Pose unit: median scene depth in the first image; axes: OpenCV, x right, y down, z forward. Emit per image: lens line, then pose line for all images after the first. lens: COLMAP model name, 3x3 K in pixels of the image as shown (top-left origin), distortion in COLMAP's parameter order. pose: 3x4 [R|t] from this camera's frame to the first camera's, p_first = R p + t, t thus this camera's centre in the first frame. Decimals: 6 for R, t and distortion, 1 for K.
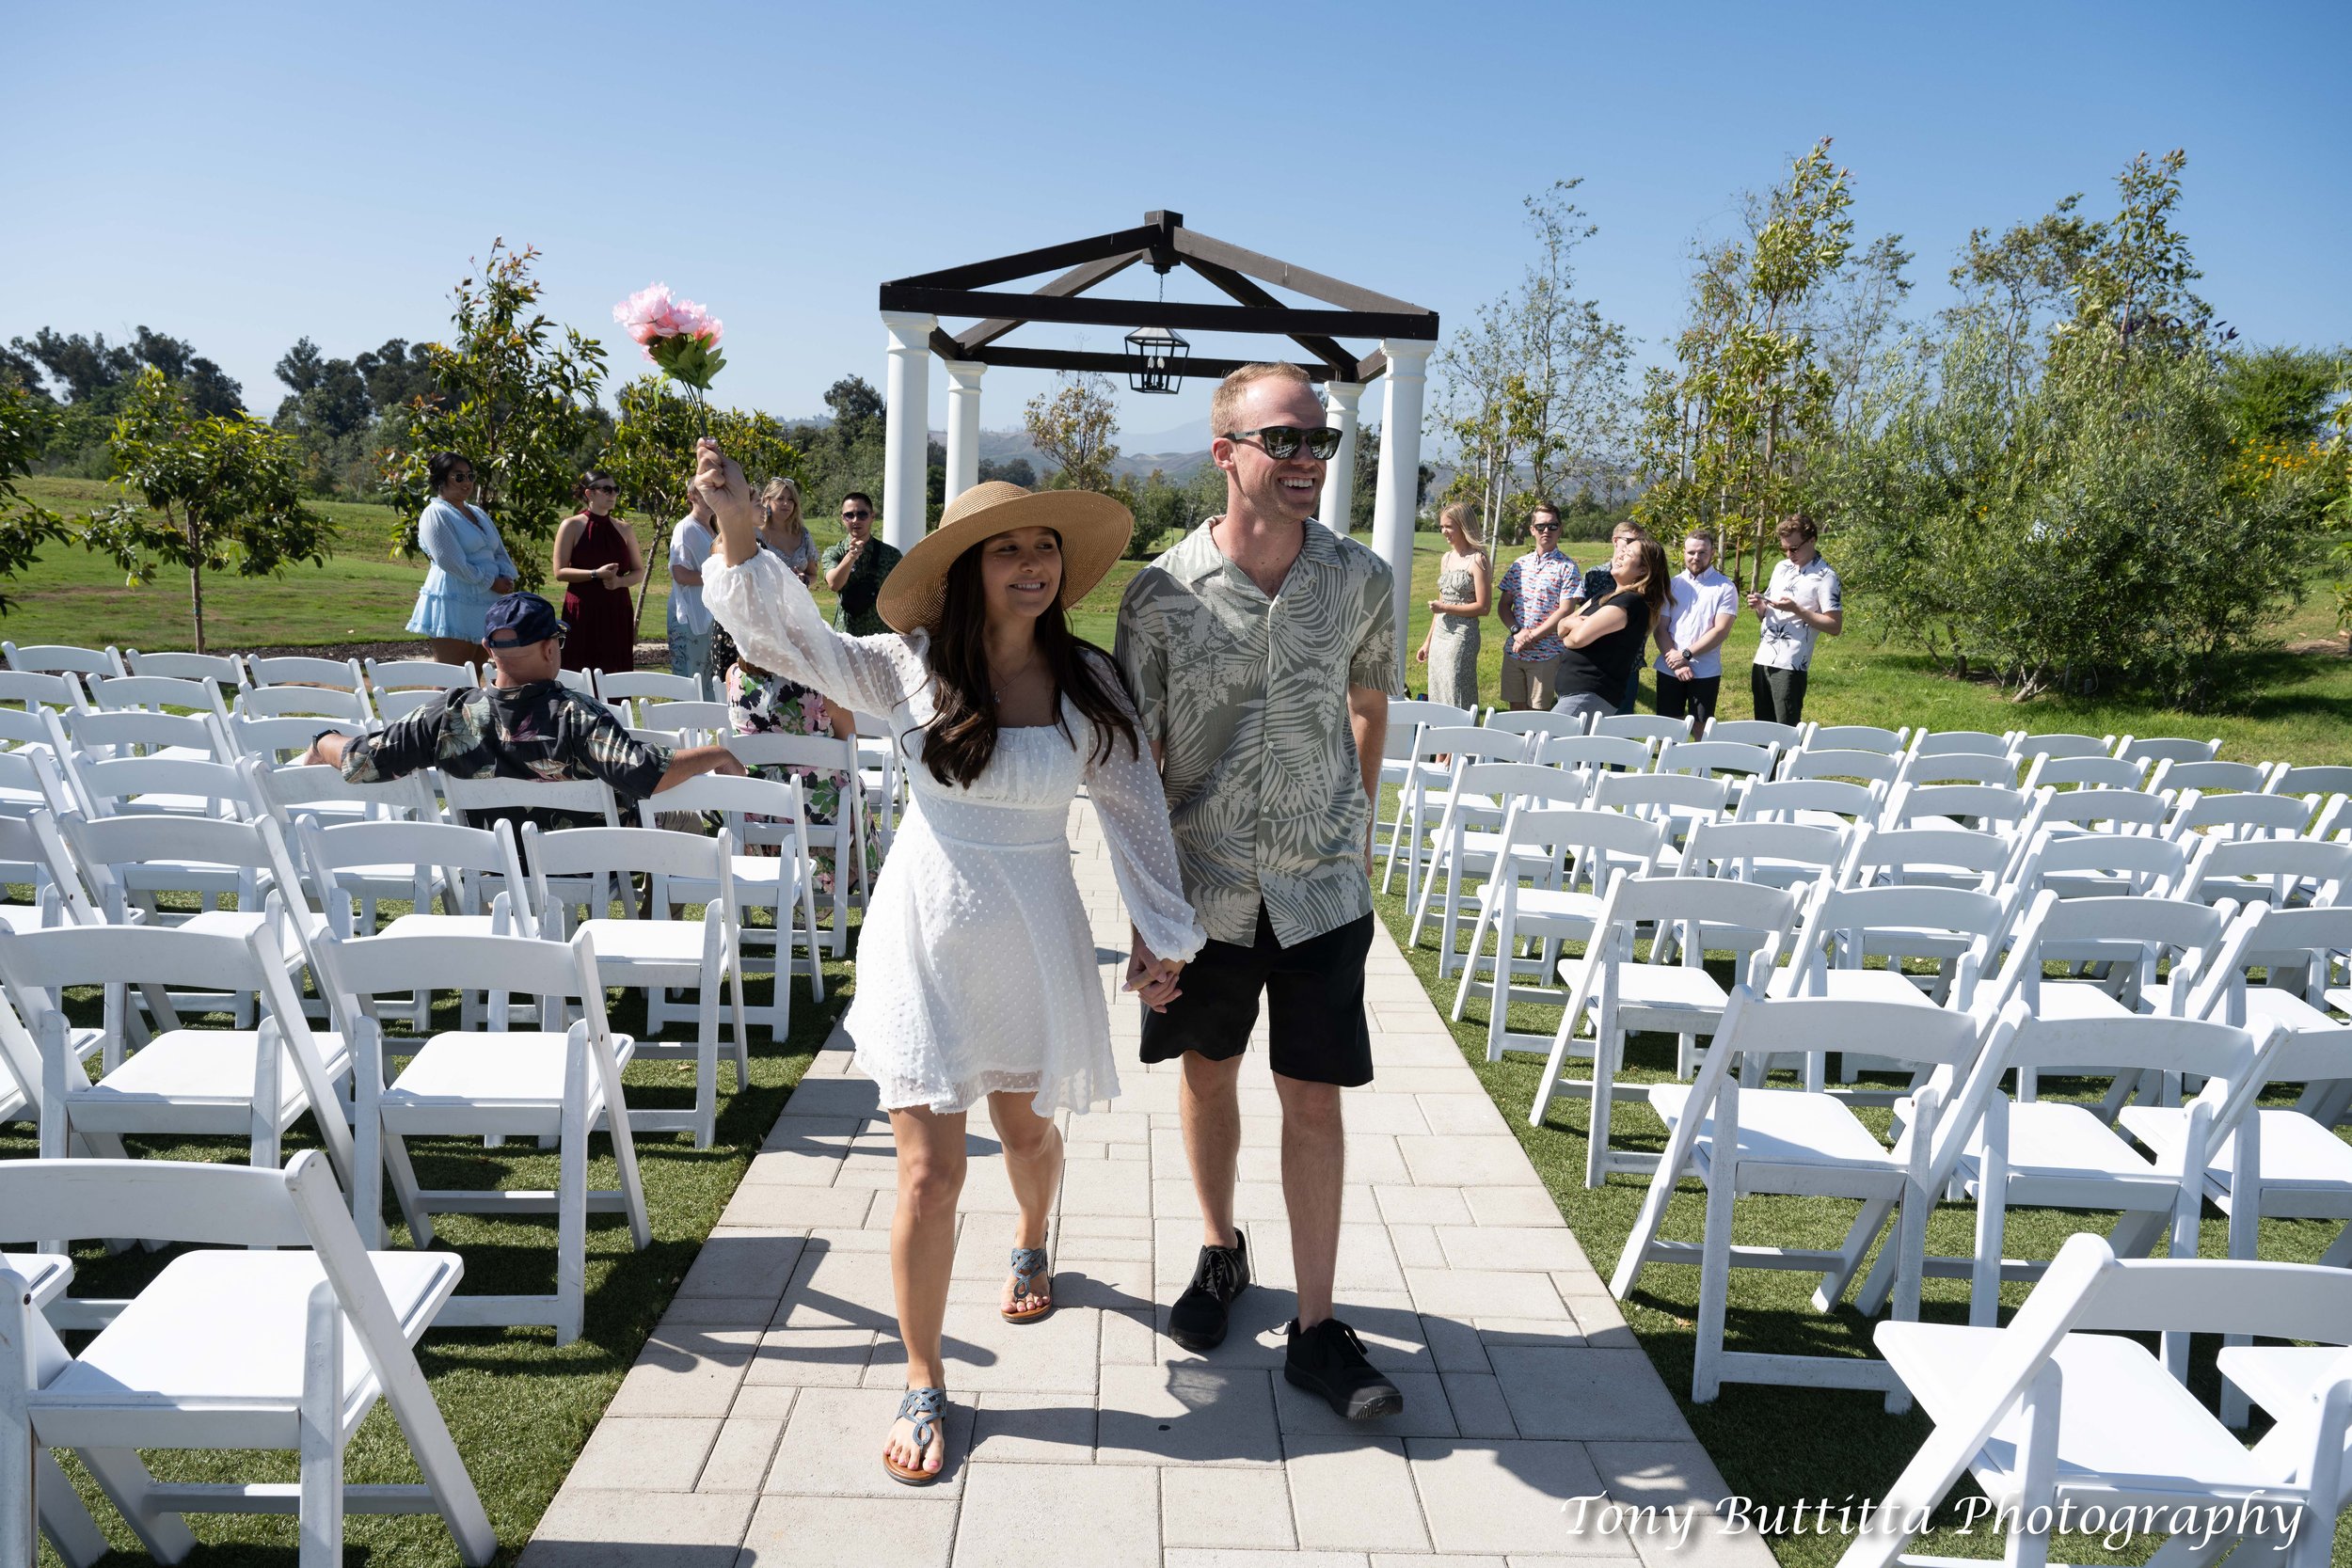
lens RADIAL K [[1595.8, 0, 1179.7], [0, 1595.8, 791.8], [0, 0, 1]] dist [-0.000567, -0.000010]
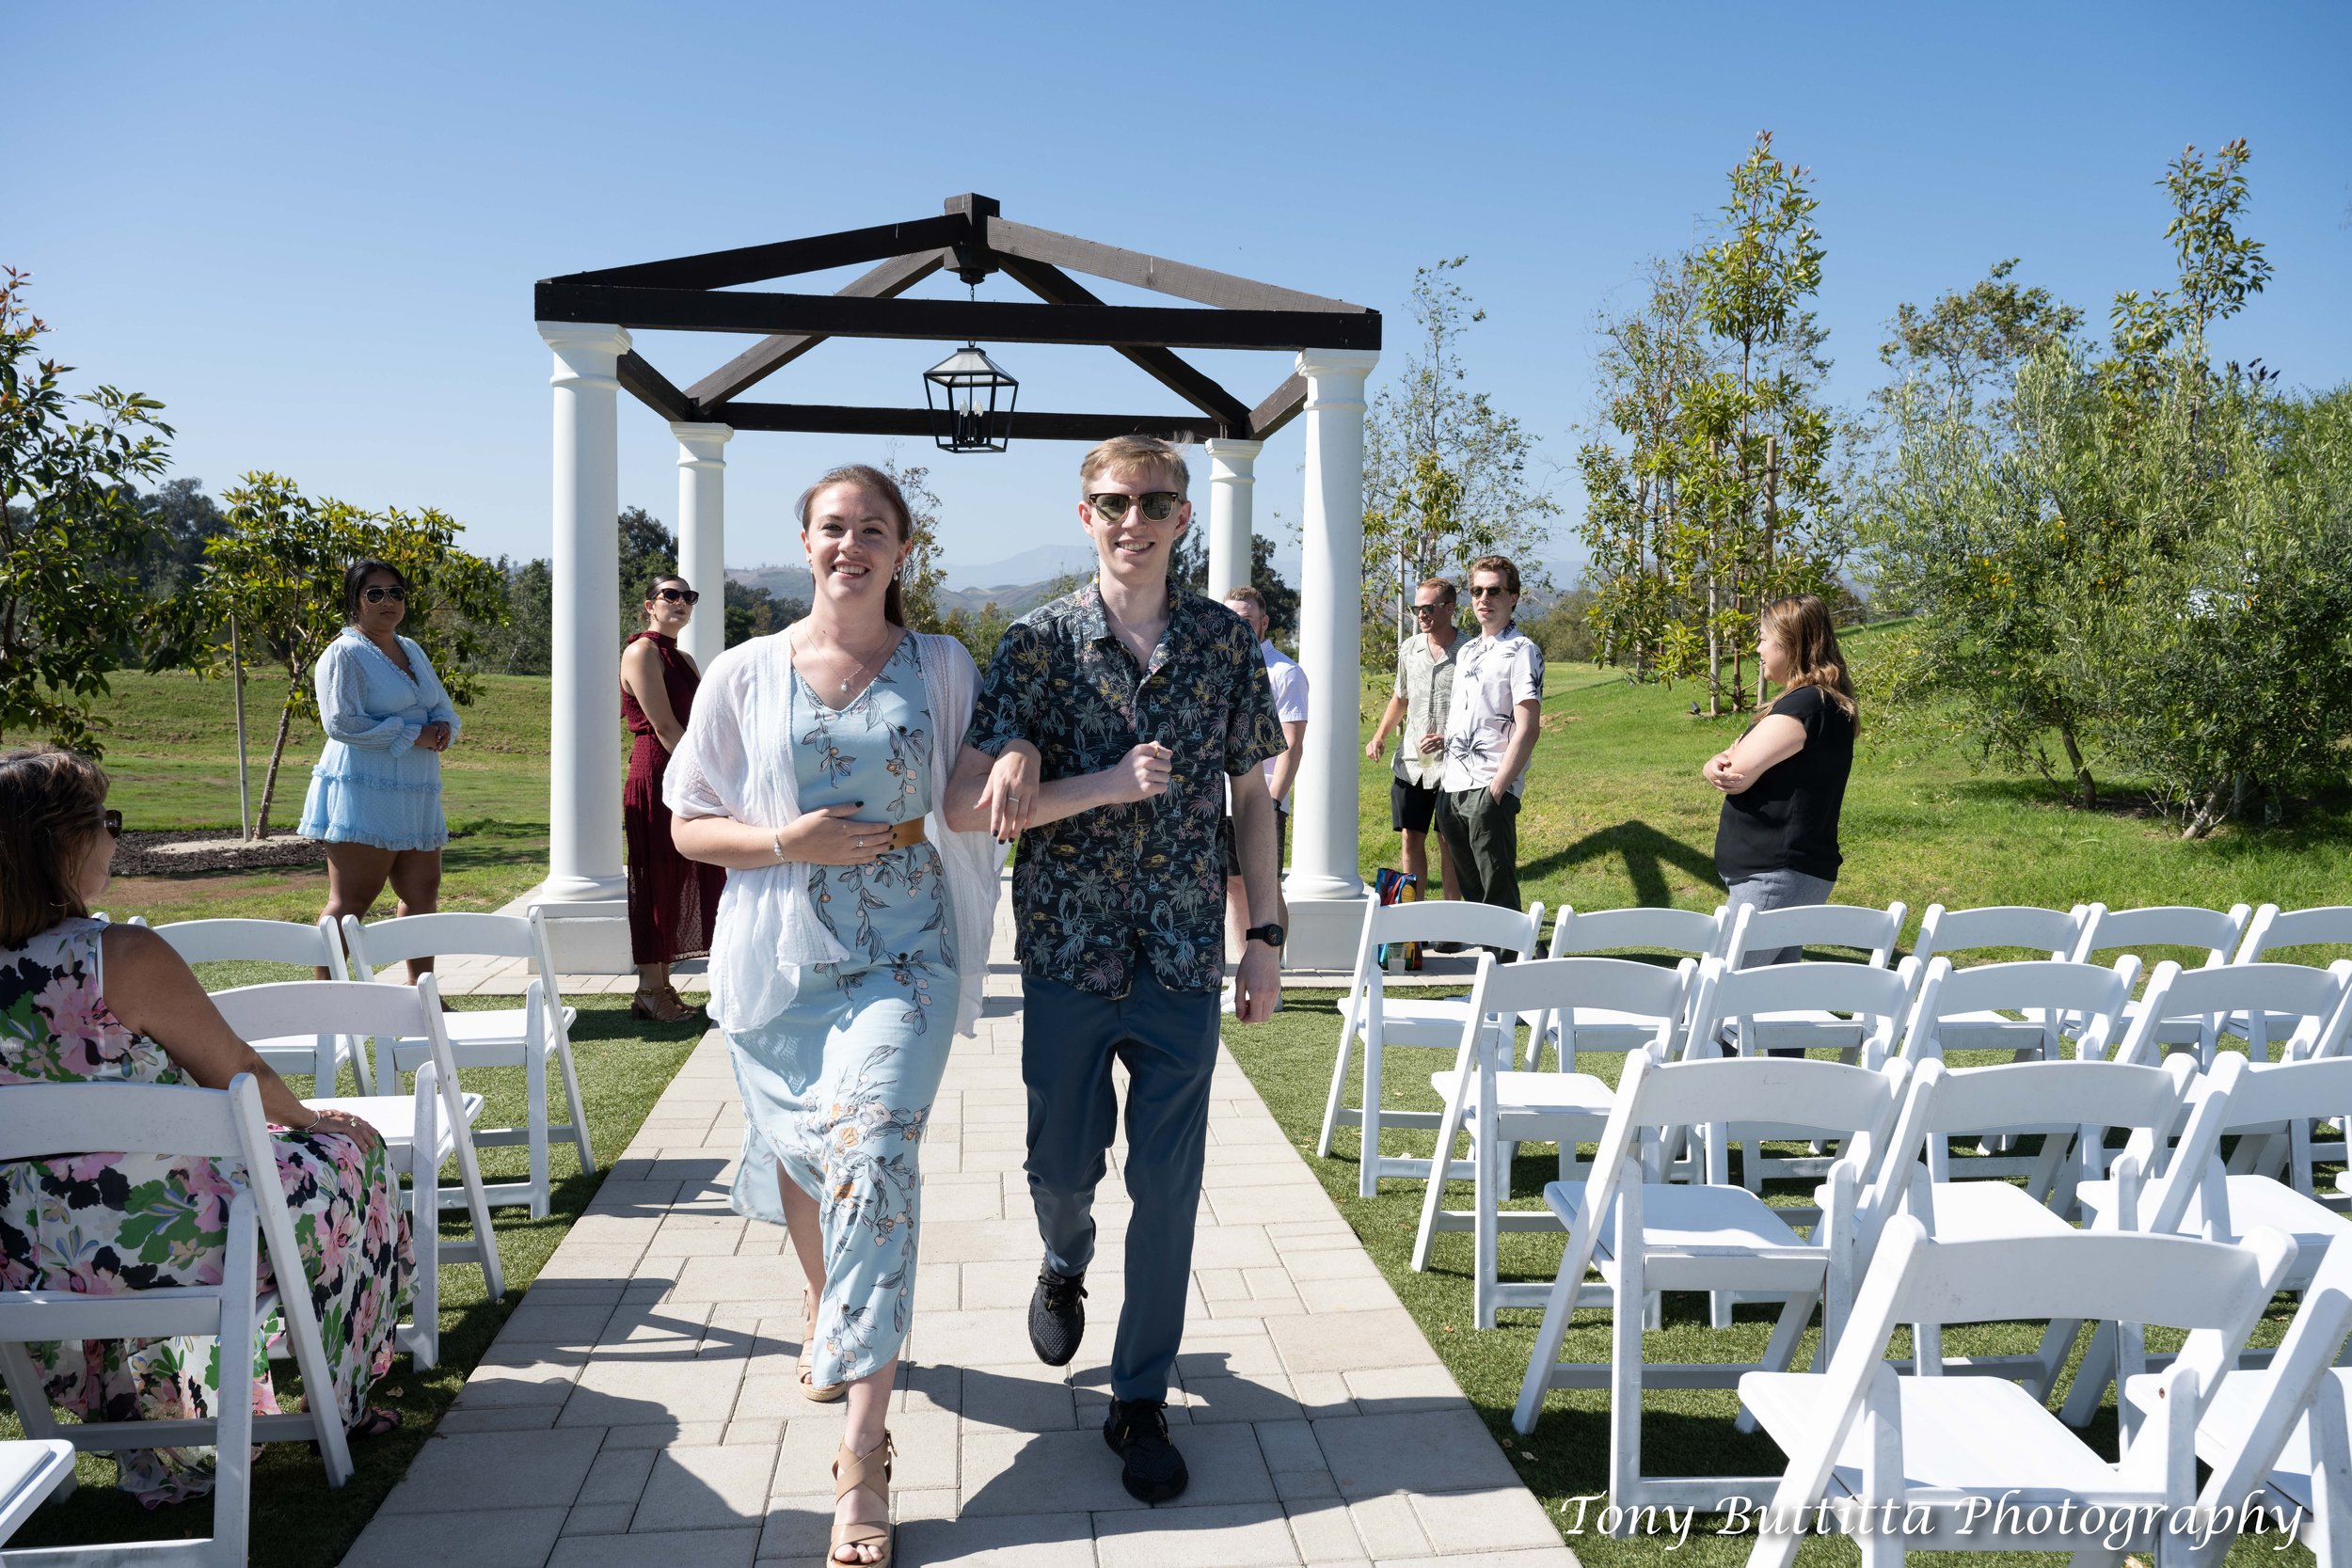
lens RADIAL K [[1820.4, 0, 1190.9], [0, 1820.4, 776.7], [0, 0, 1]] dist [-0.004295, -0.002723]
pose [[0.995003, -0.041136, 0.090981, 0.002314], [0.050277, 0.993658, -0.100581, -0.021885], [-0.086266, 0.104652, 0.990760, 0.199169]]
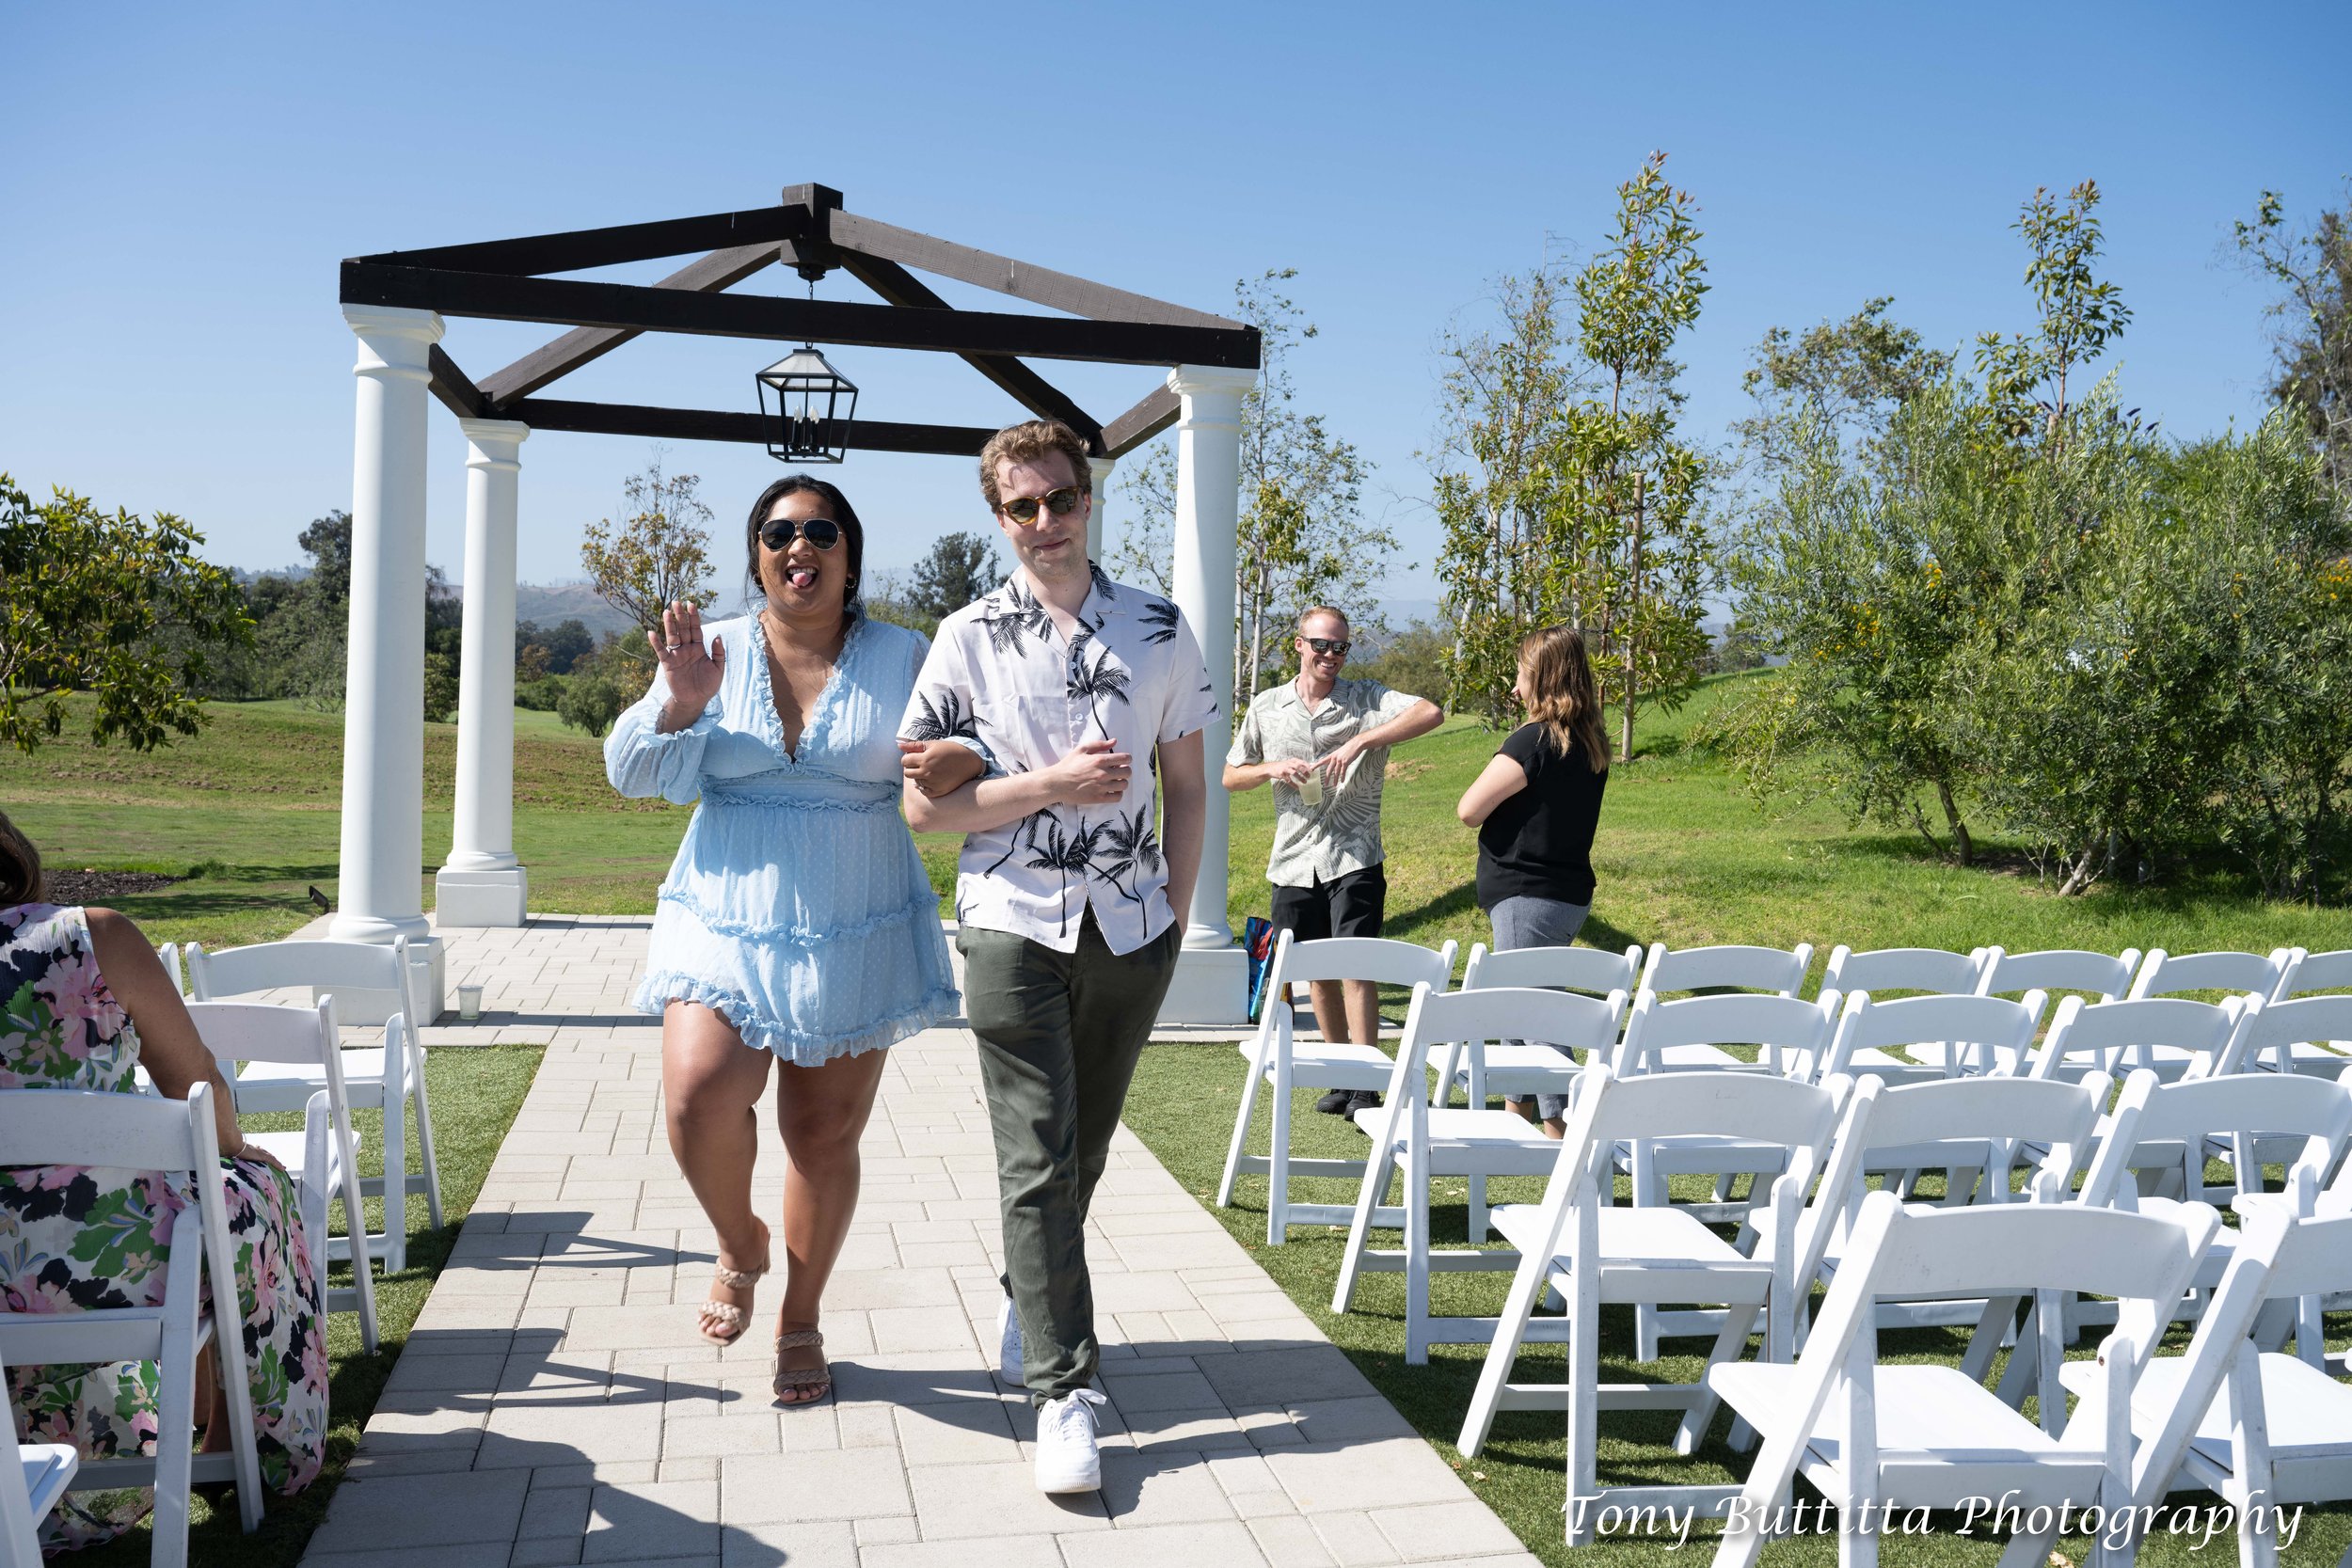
lens RADIAL K [[2033.0, 0, 1193.7], [0, 2033.0, 781.3], [0, 0, 1]] dist [-0.004075, 0.004938]
pose [[0.980399, -0.023676, 0.195594, -0.022541], [0.047947, 0.991579, -0.120303, -0.015597], [-0.191098, 0.127324, 0.973278, 0.175767]]
